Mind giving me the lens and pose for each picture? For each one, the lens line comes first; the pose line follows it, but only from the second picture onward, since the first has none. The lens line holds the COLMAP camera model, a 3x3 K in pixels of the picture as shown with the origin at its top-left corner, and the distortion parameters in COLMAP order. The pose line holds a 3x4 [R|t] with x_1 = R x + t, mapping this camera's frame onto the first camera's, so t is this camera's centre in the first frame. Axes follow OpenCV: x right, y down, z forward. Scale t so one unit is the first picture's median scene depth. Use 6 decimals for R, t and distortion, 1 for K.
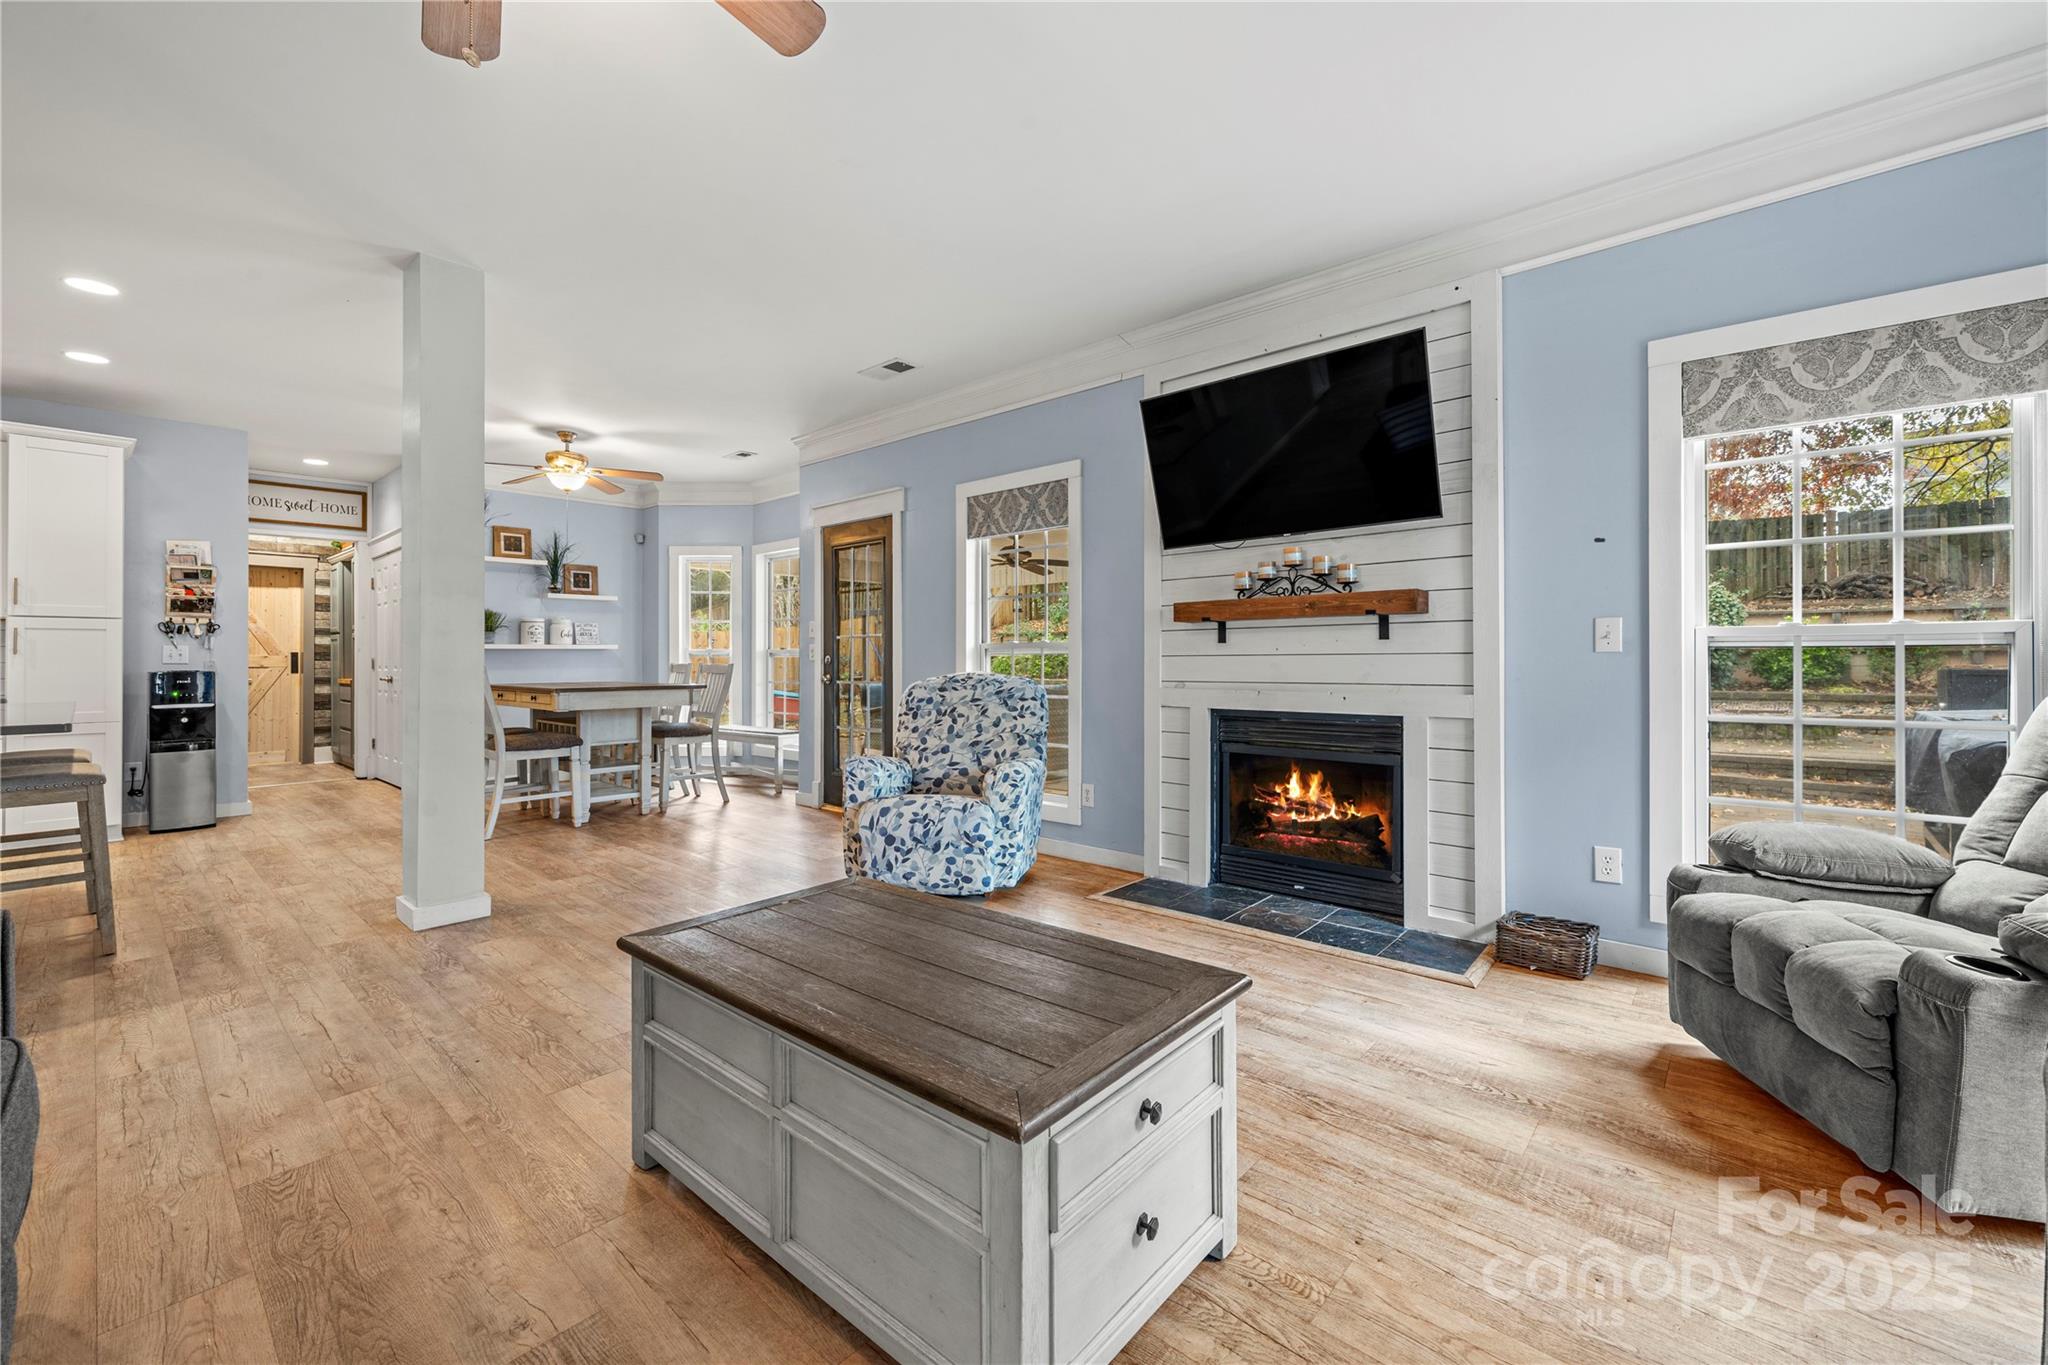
lens RADIAL K [[823.6, 0, 1019.1], [0, 823.6, 652.7], [0, 0, 1]] dist [-0.001141, 0.001033]
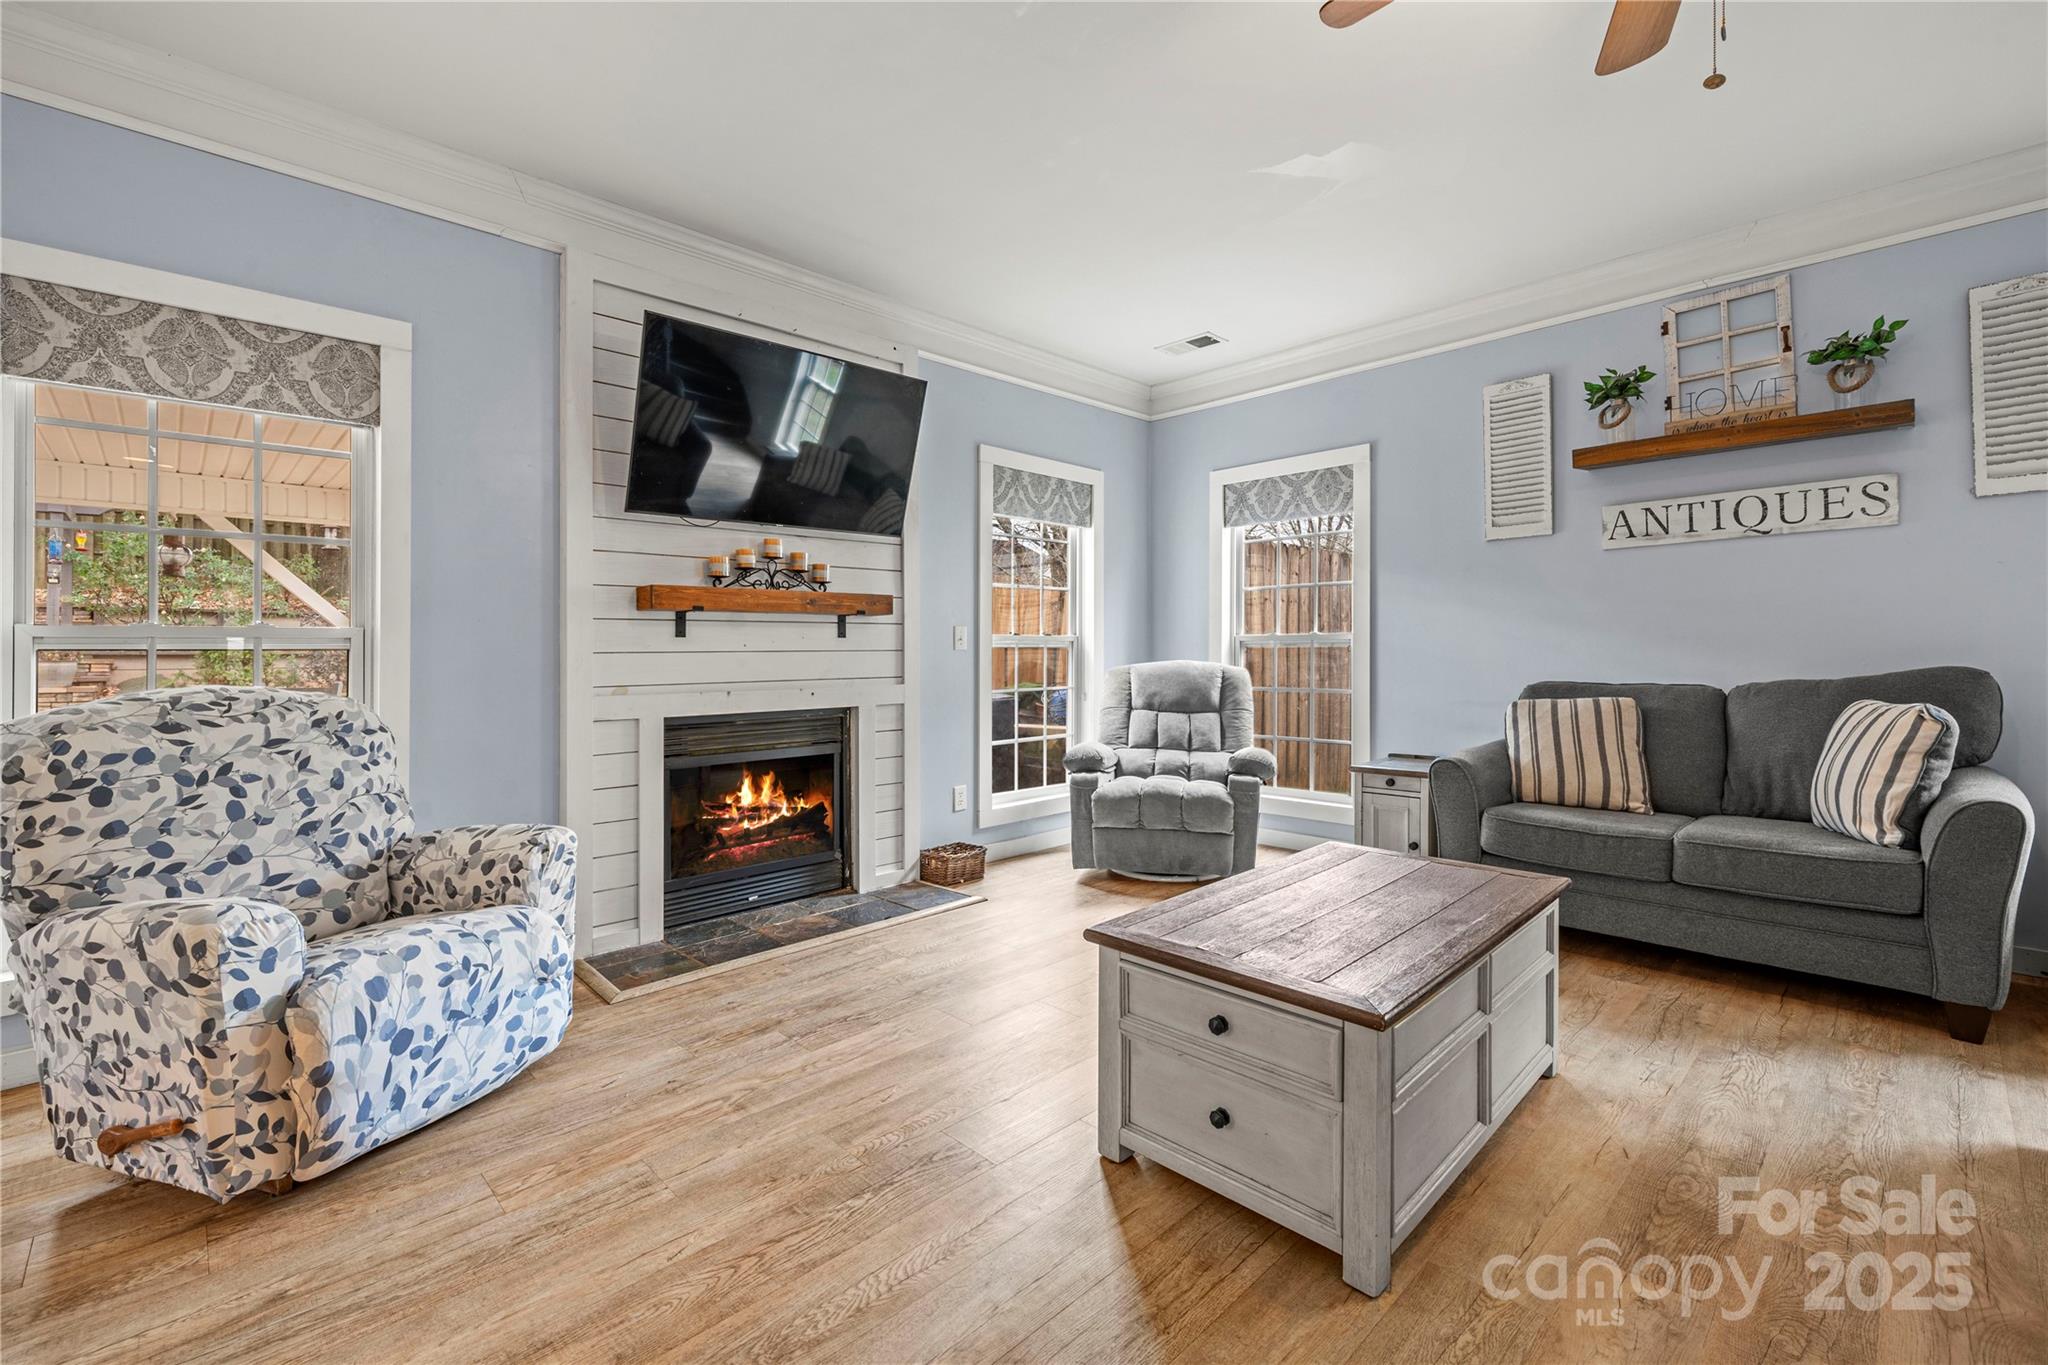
lens RADIAL K [[882.3, 0, 1022.5], [0, 882.3, 649.0], [0, 0, 1]] dist [-0.000925, 0.000595]
pose [[0.074500, 0.007289, 0.997194, -0.610238], [0.000157, 0.999973, -0.007321, 0.006777], [-0.997221, 0.000702, 0.074496, 0.585140]]
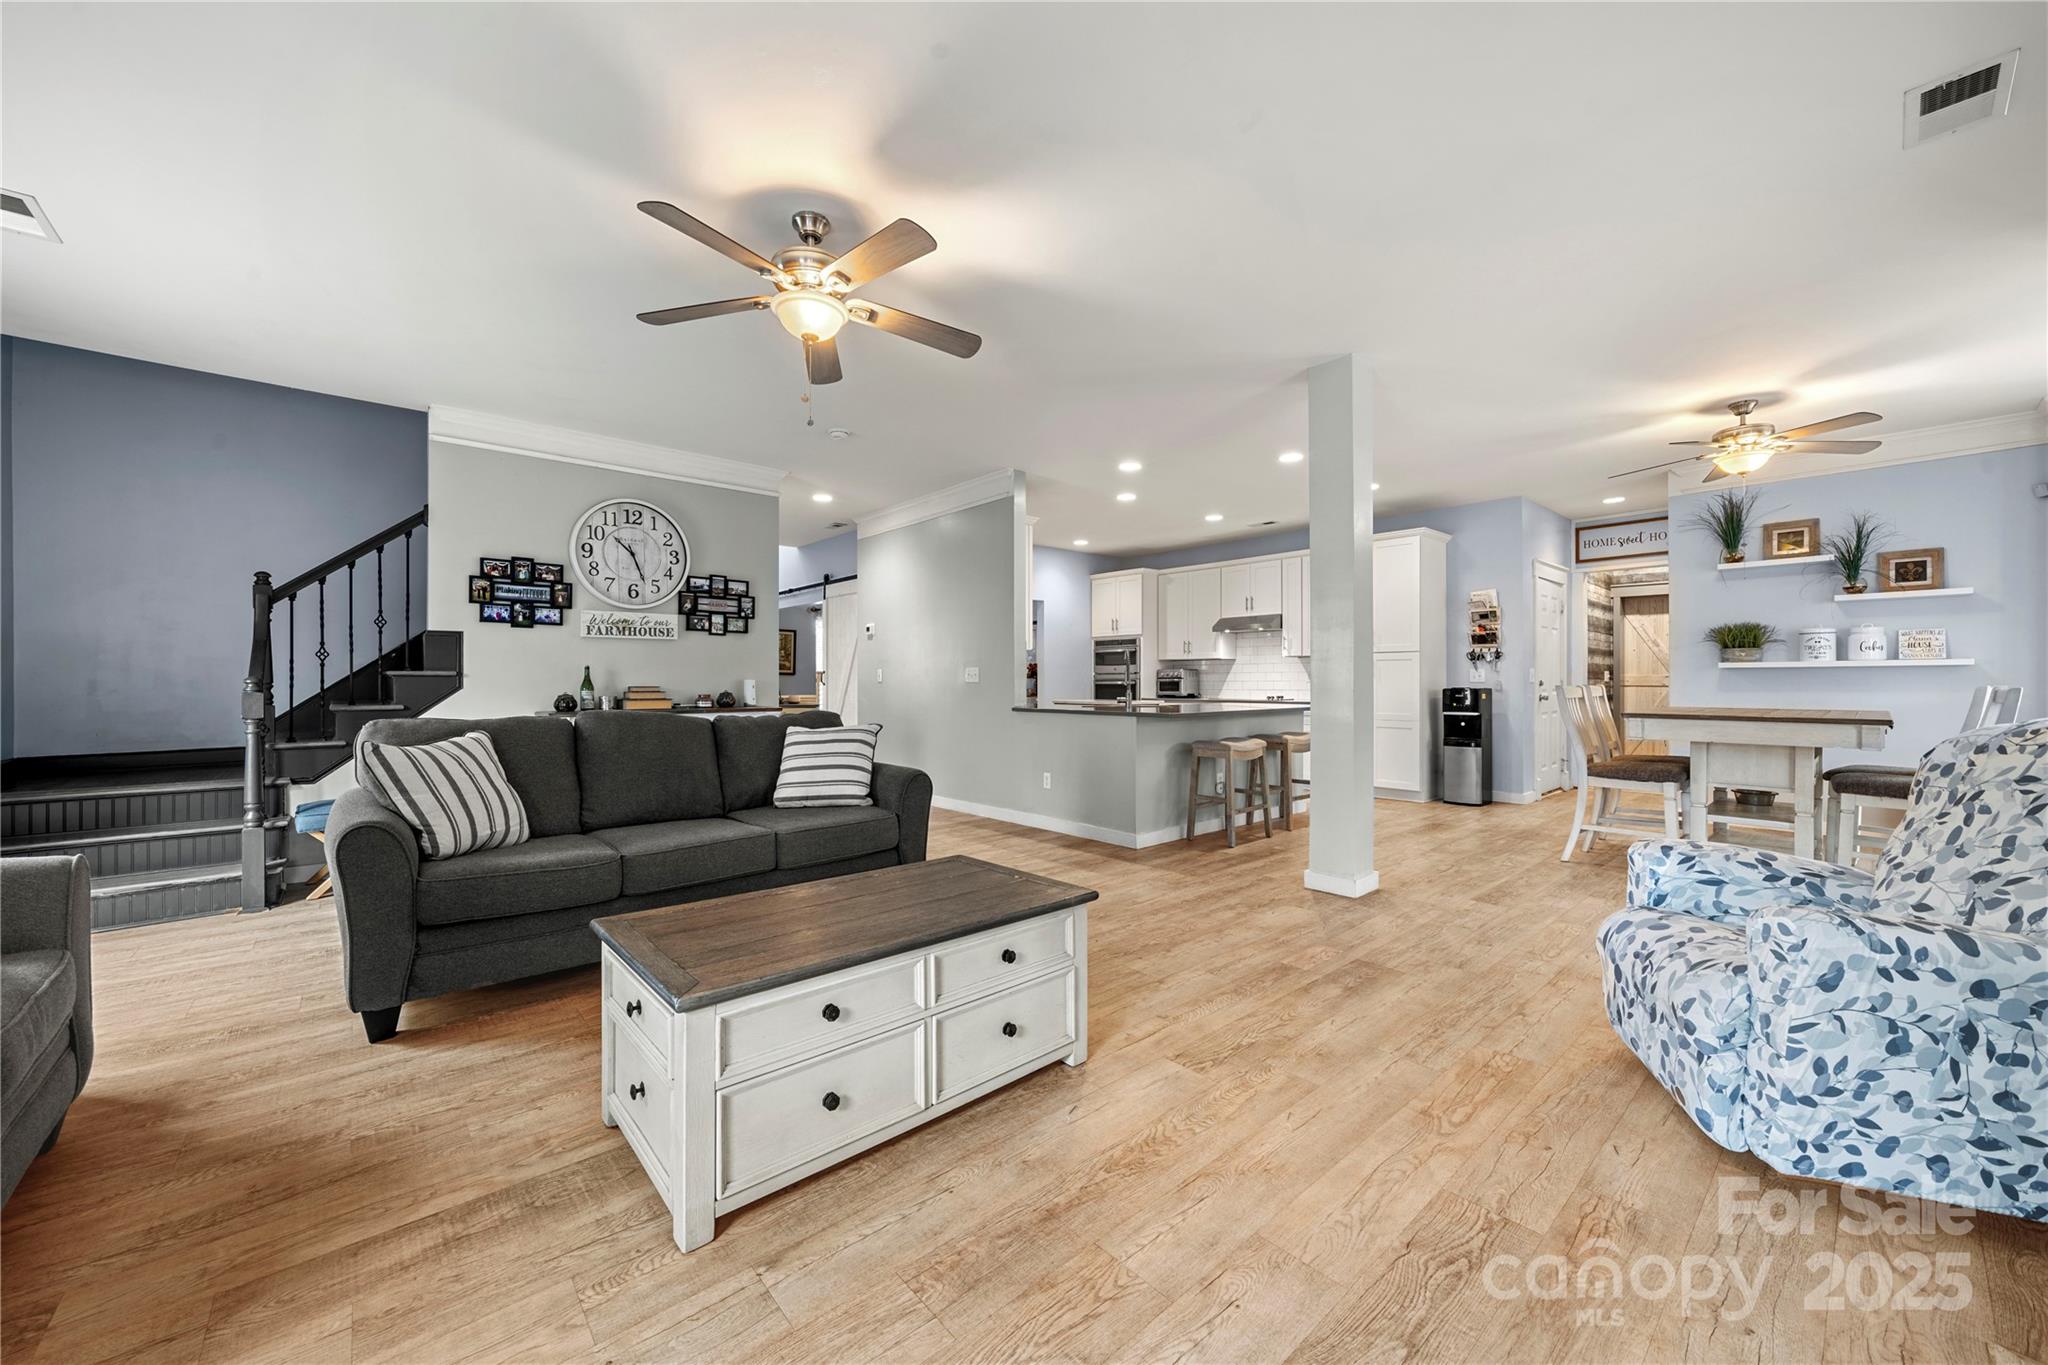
lens RADIAL K [[758.9, 0, 1020.3], [0, 758.9, 675.9], [0, 0, 1]] dist [-0.001602, -0.000126]
pose [[-0.124831, -0.002707, -0.992174, 0.448074], [0.007601, 0.999964, -0.003685, 0.002081], [0.992149, -0.008001, -0.124806, 0.602887]]
